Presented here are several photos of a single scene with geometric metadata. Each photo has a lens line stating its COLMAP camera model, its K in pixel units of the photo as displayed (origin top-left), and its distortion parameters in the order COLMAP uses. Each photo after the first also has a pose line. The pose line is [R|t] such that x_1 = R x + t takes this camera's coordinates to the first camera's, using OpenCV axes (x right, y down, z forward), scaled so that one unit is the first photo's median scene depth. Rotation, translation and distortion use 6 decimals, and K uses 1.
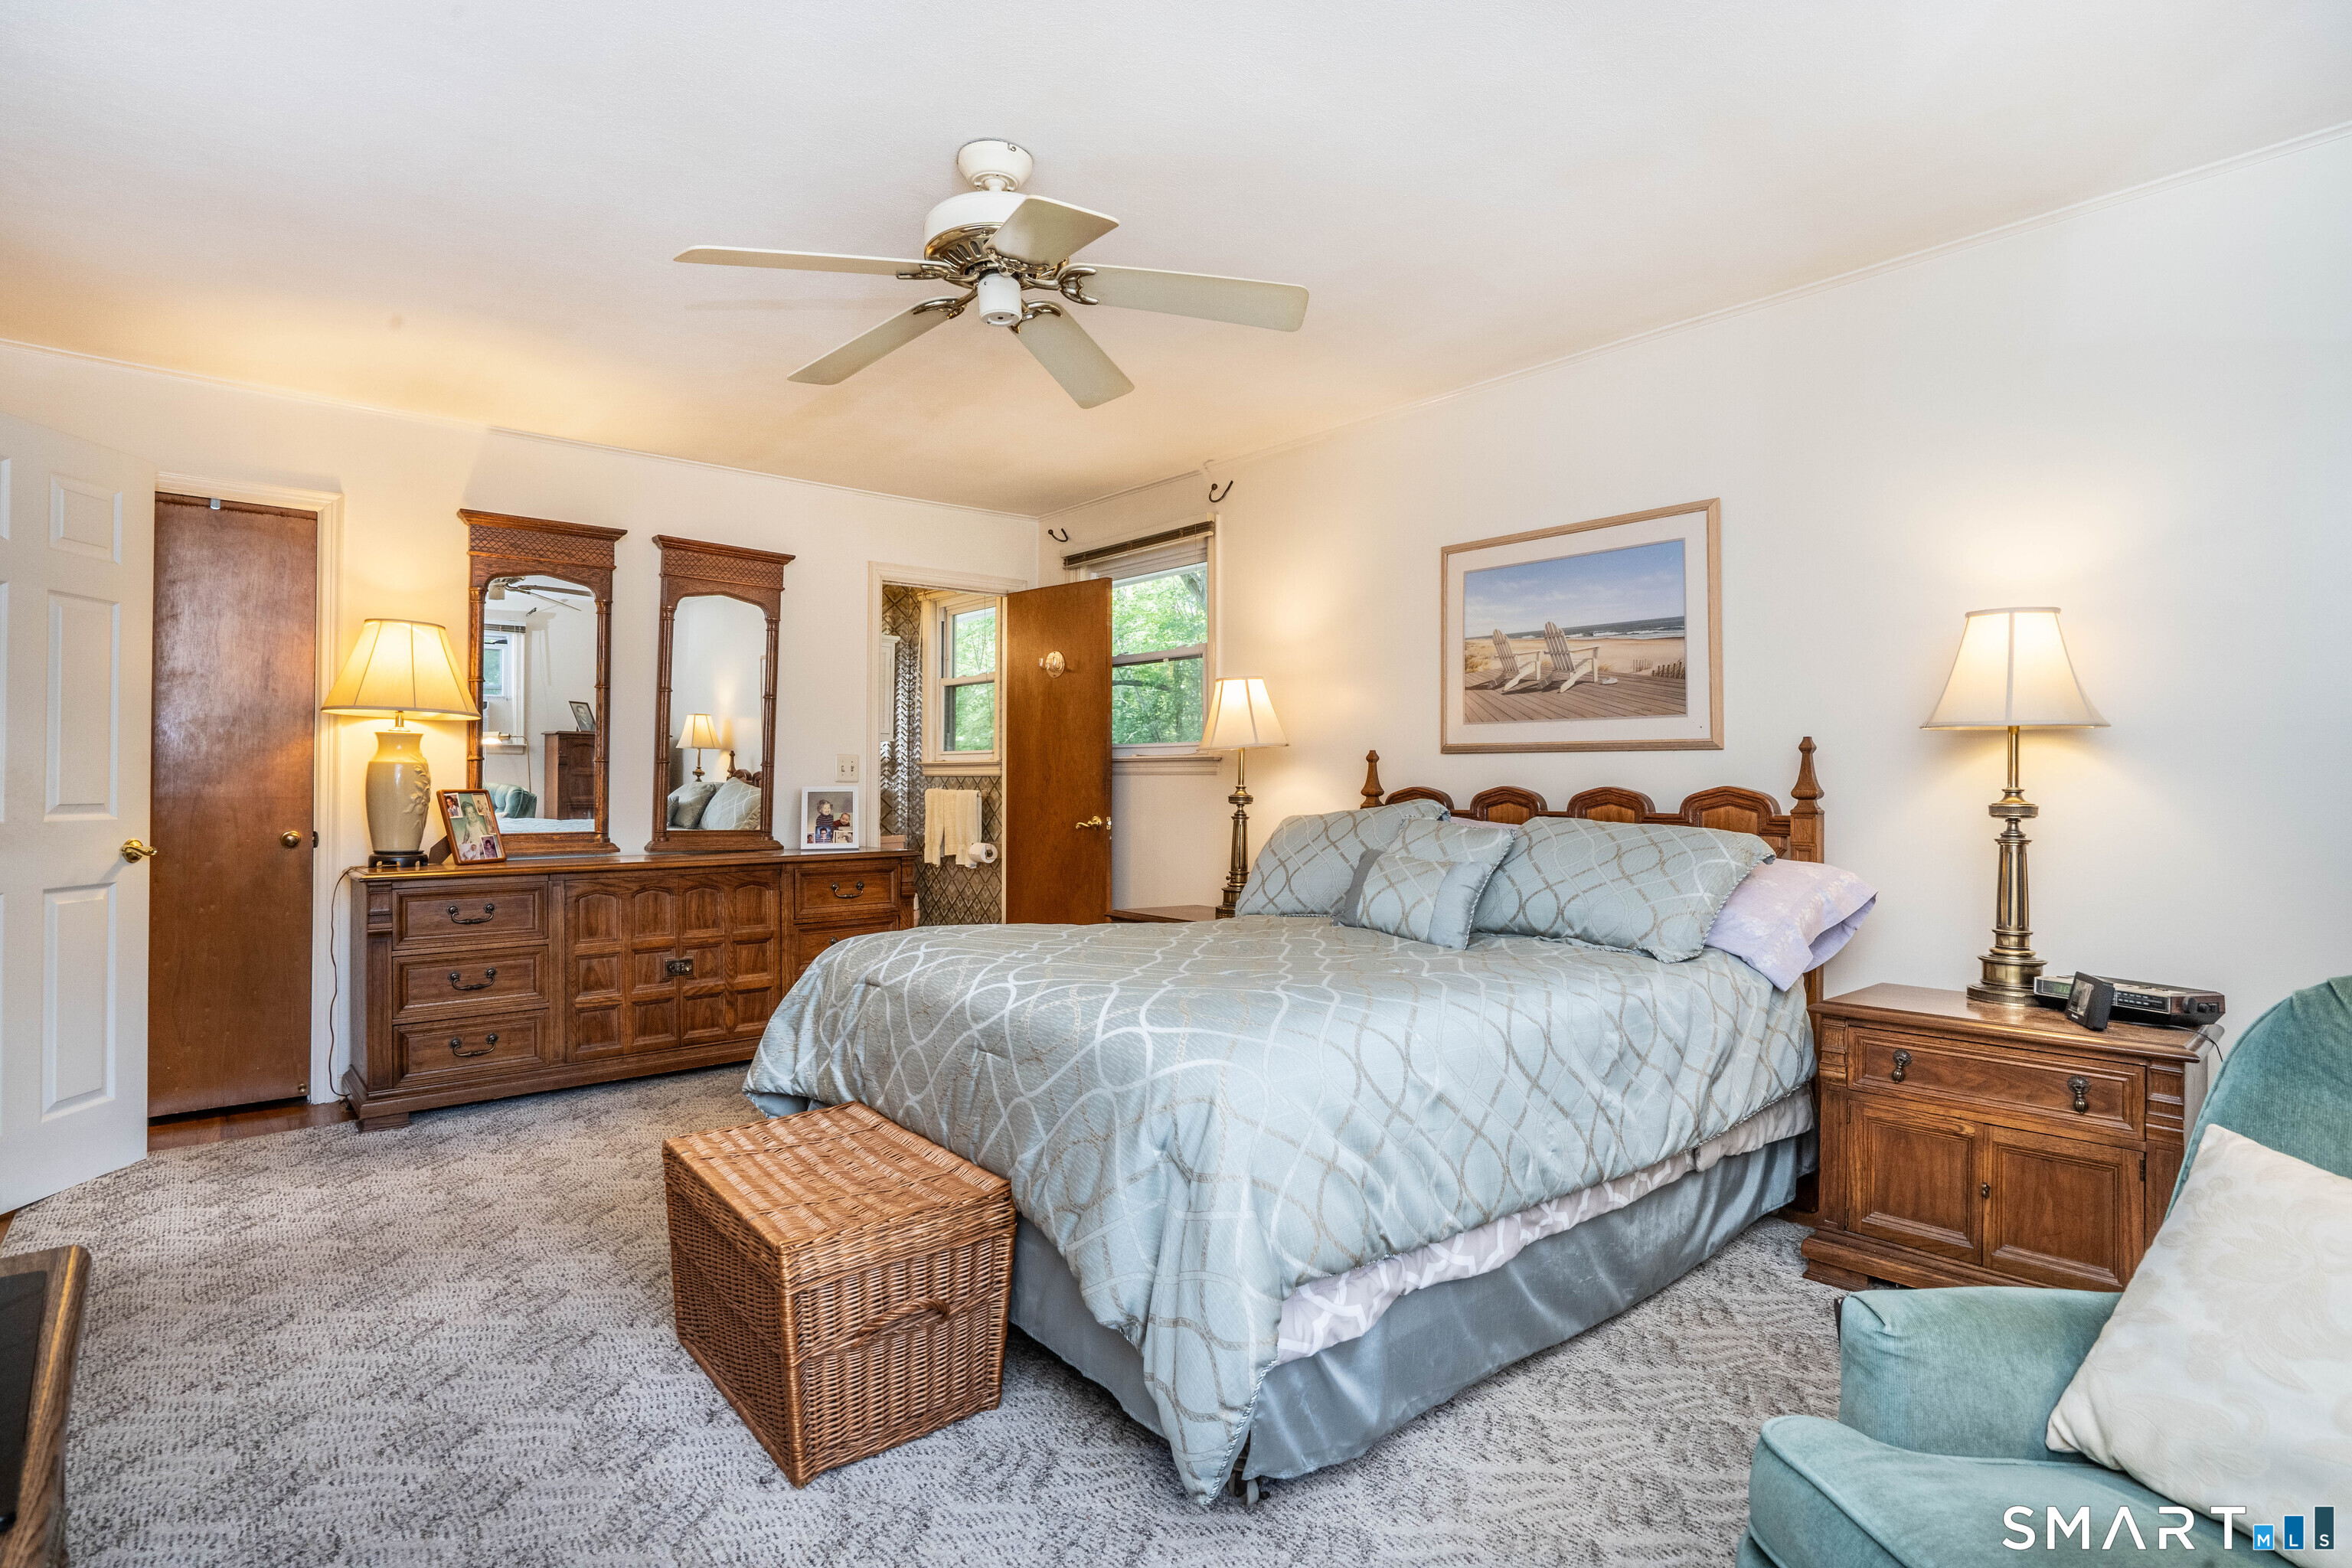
lens RADIAL K [[1174.9, 0, 1134.7], [0, 1174.9, 779.7], [0, 0, 1]] dist [0.003164, 0.002509]
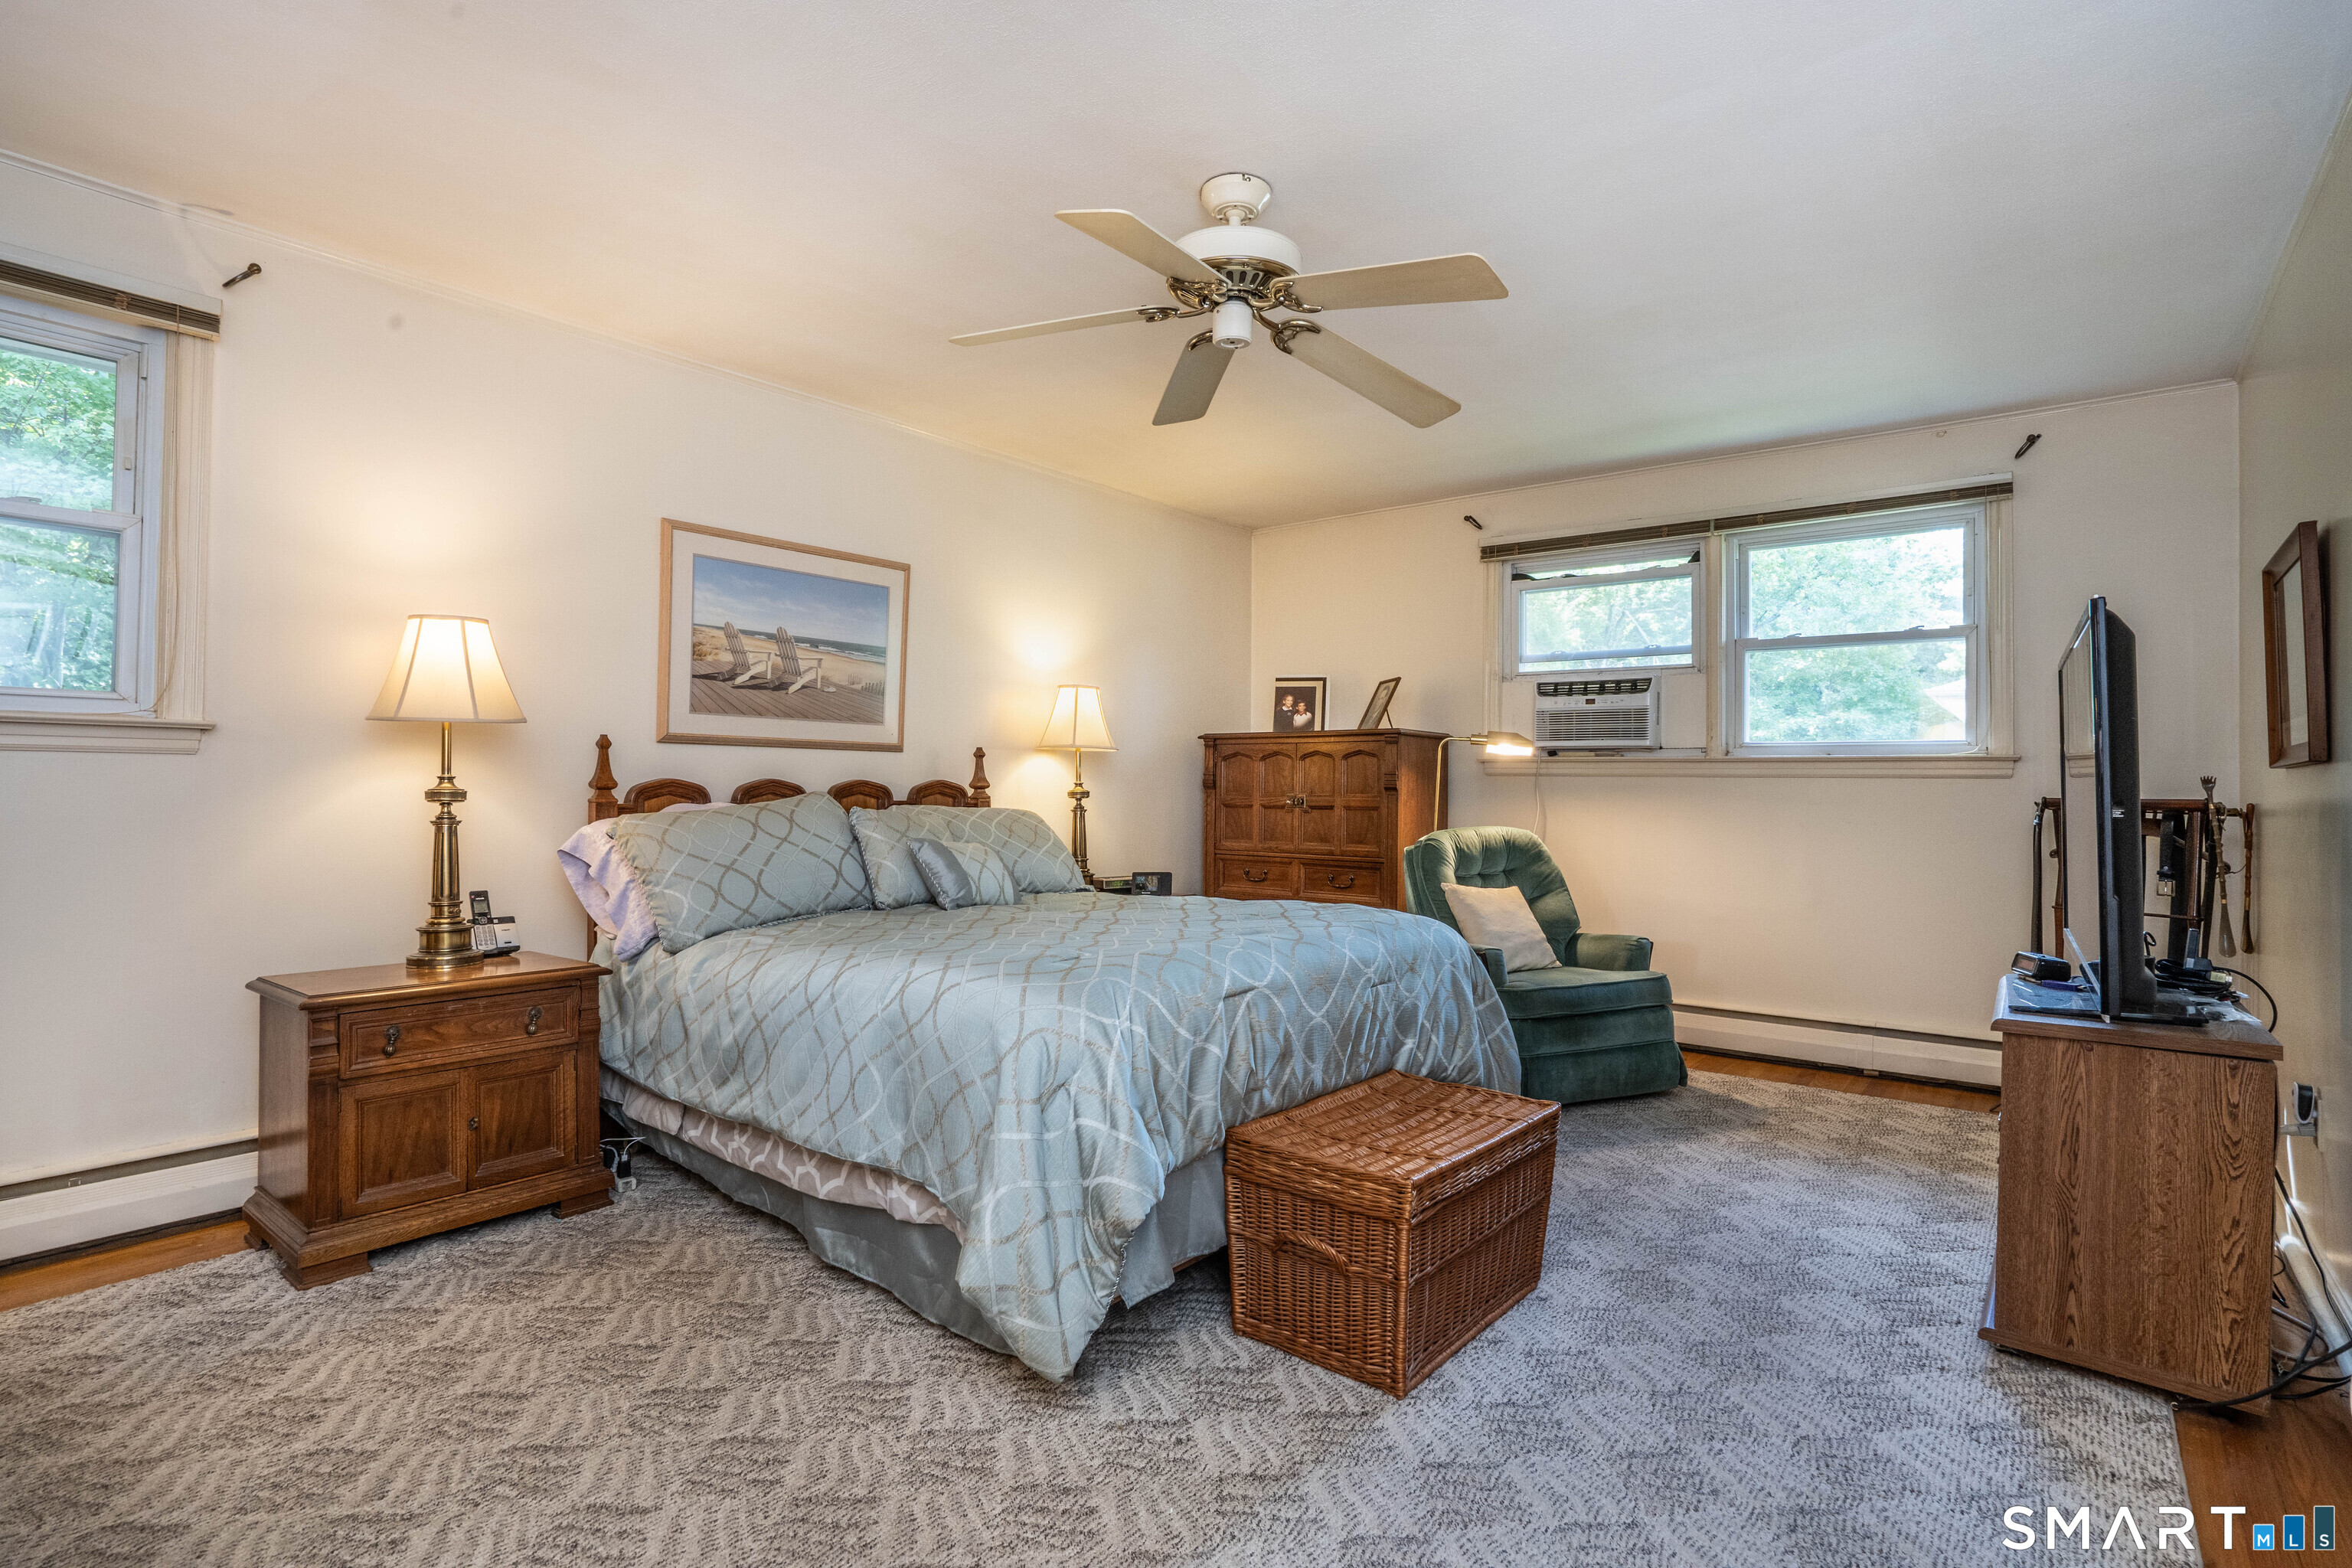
lens RADIAL K [[1174.9, 0, 1168.2], [0, 1174.9, 780.4], [0, 0, 1]] dist [0.003164, 0.002509]
pose [[-0.221531, -0.004856, 0.975141, -0.841986], [-0.013837, 0.999903, 0.001835, 0.000845], [-0.975055, -0.013086, -0.221576, 0.946128]]
